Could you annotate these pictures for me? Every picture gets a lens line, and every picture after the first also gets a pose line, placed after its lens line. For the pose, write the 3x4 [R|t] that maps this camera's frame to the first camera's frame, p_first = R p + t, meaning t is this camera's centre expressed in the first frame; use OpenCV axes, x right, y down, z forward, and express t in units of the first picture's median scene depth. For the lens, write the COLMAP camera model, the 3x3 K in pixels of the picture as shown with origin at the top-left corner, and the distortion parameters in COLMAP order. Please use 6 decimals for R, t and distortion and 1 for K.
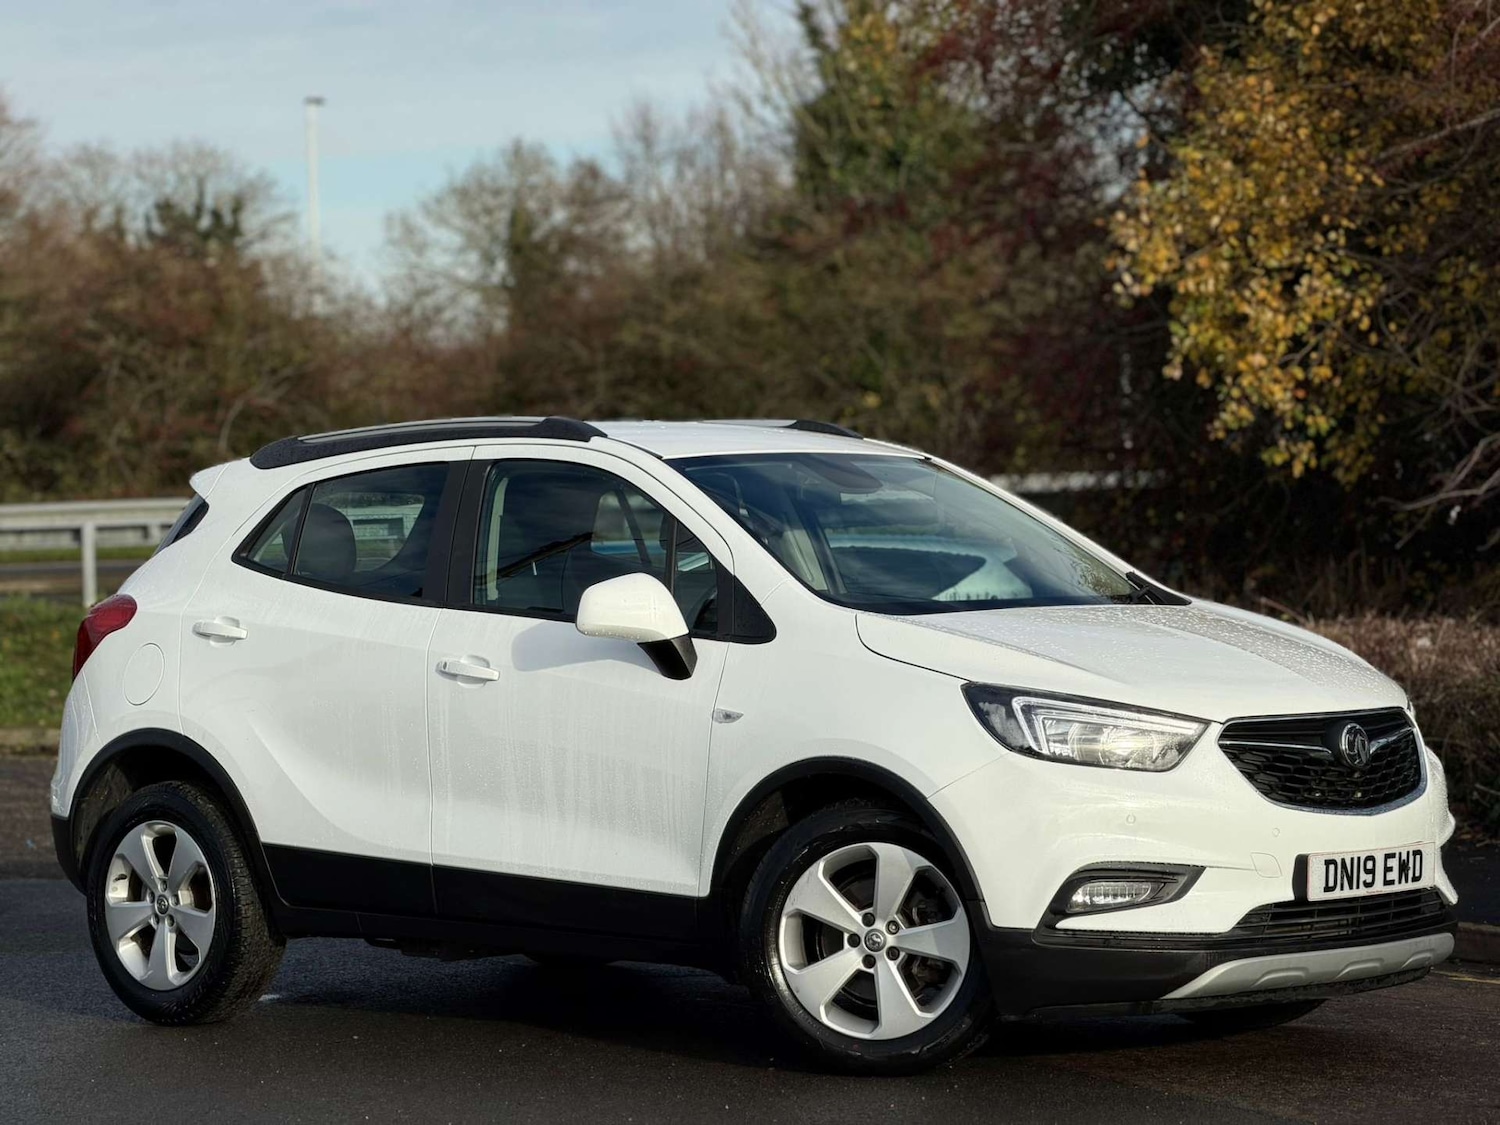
lens RADIAL K [[4473.3, 0, 750.0], [0, 4473.3, 562.5], [0, 0, 1]] dist [0.301582, -1.204933]
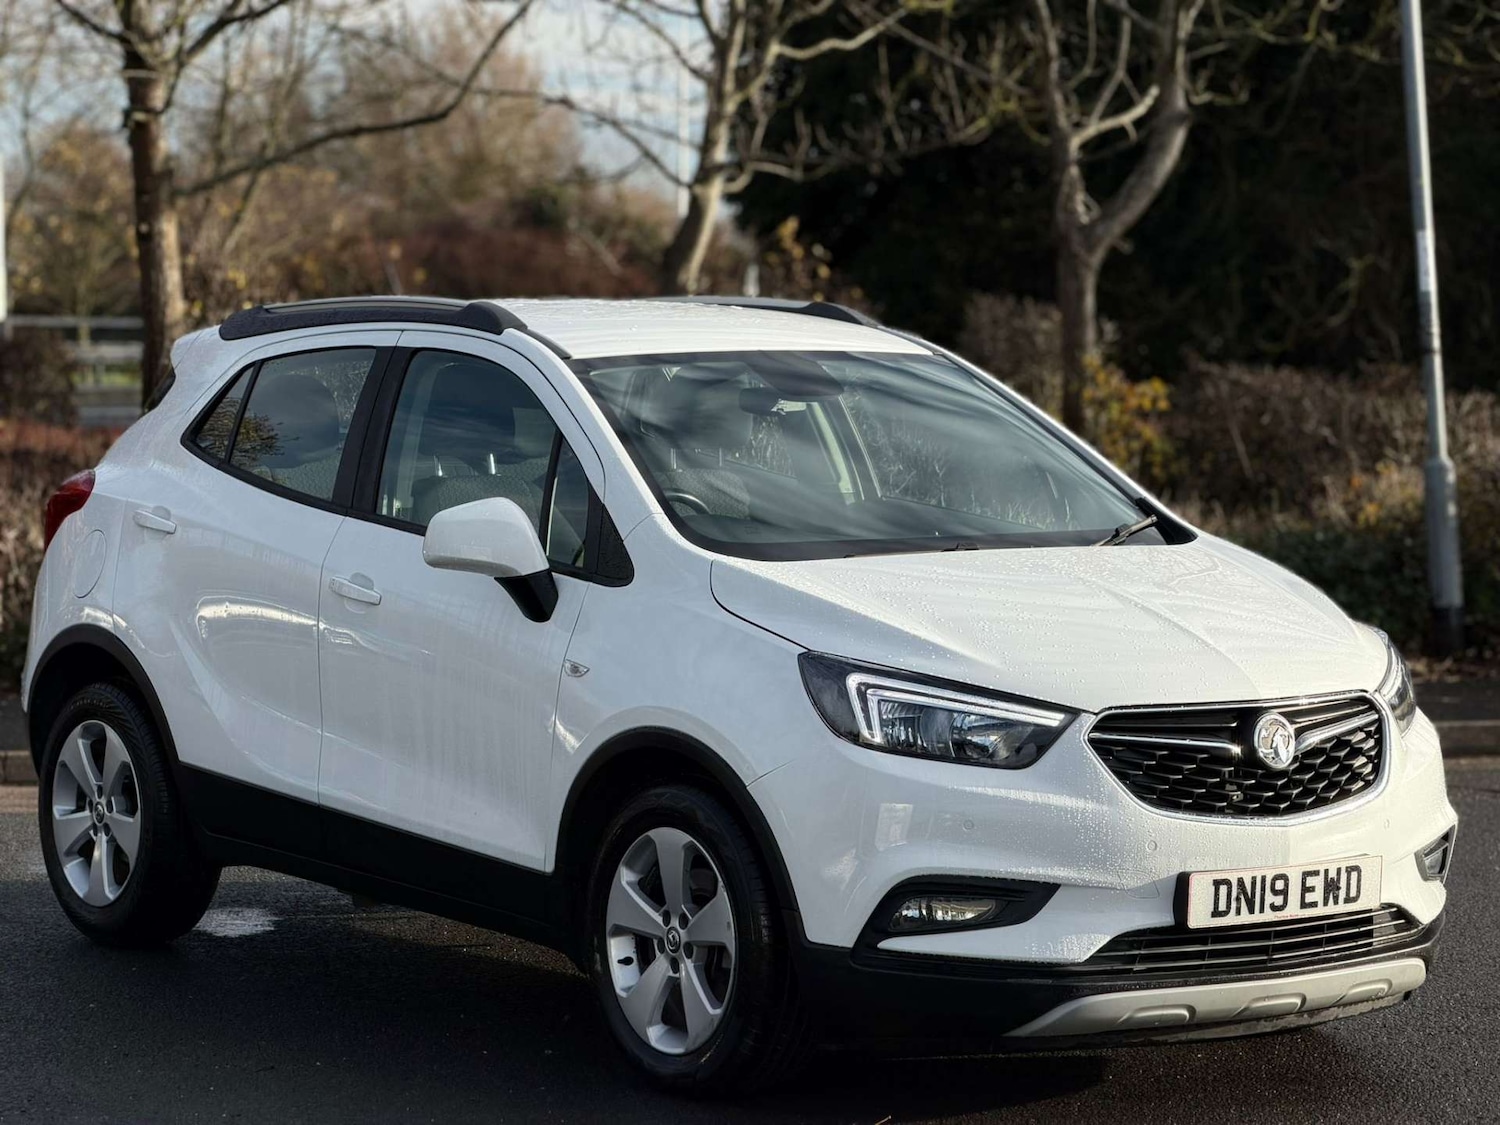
lens RADIAL K [[4473.3, 0, 750.0], [0, 4473.3, 562.5], [0, 0, 1]] dist [0.301582, -1.204933]
pose [[0.980874, 0.038360, -0.190824, 0.196103], [-0.025918, 0.997397, 0.067281, -0.046232], [0.192909, -0.061048, 0.979316, 0.160017]]
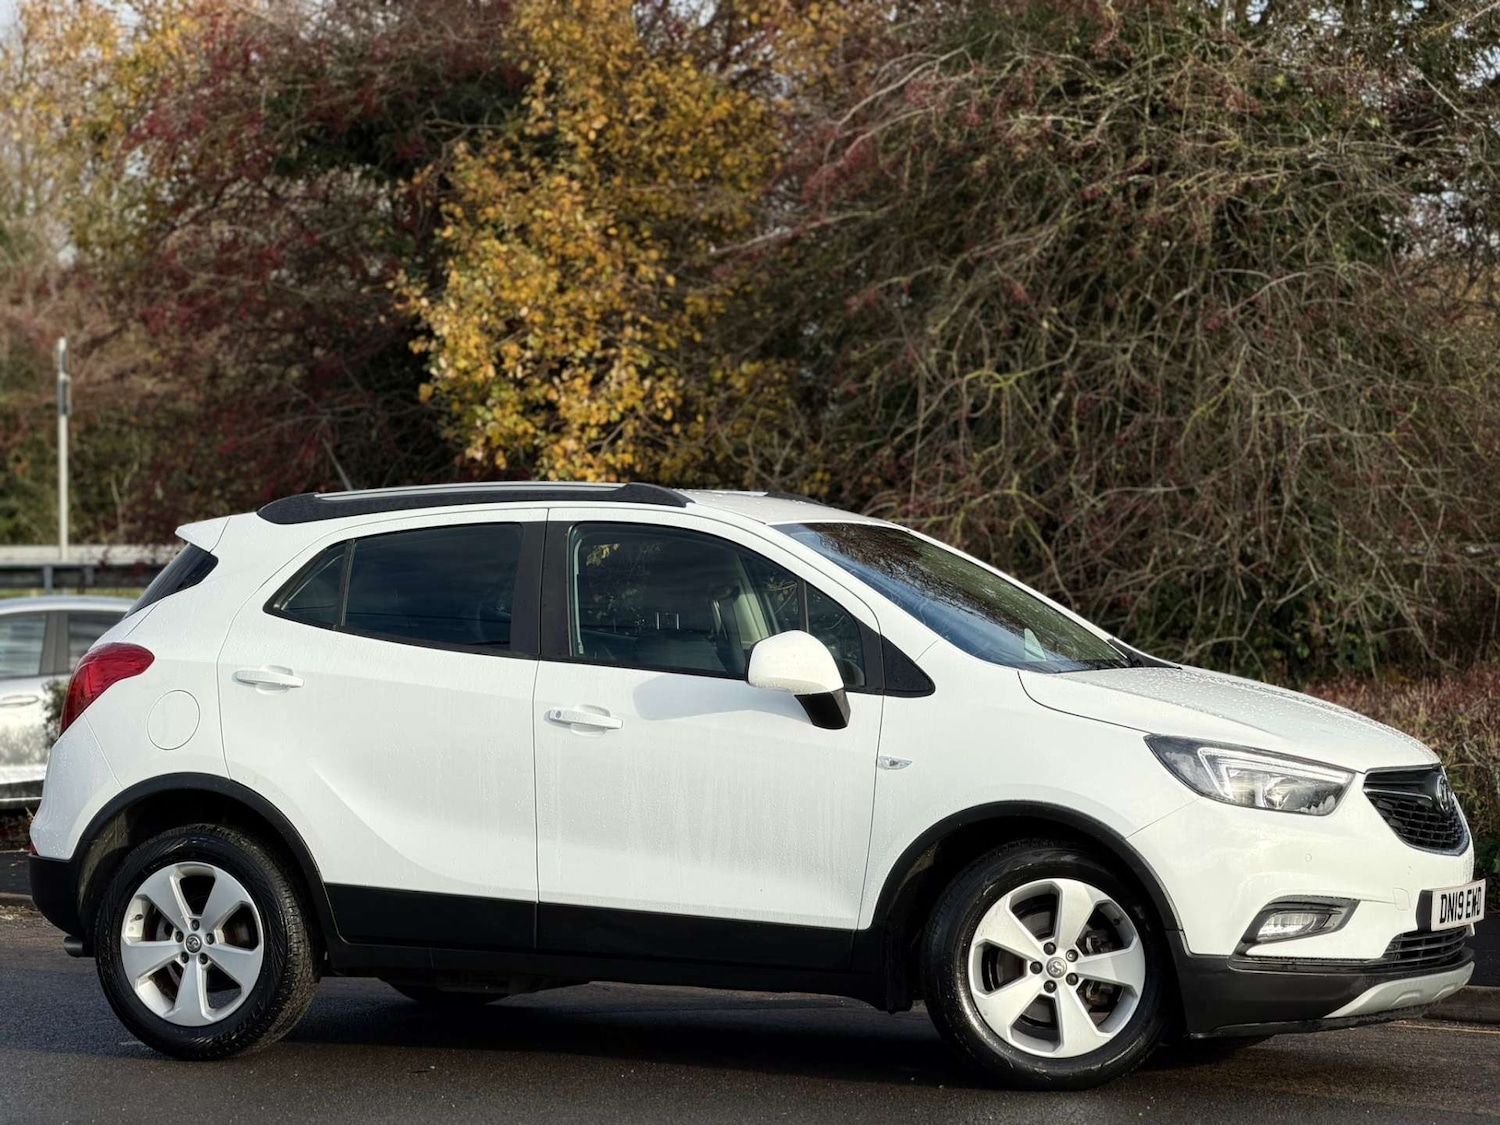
lens RADIAL K [[4473.3, 0, 750.0], [0, 4473.3, 562.5], [0, 0, 1]] dist [0.301582, -1.204933]
pose [[0.949588, 0.024330, 0.312554, -0.386482], [-0.018568, 0.999599, -0.021400, 0.009570], [-0.312949, 0.014518, 0.949659, -0.027106]]
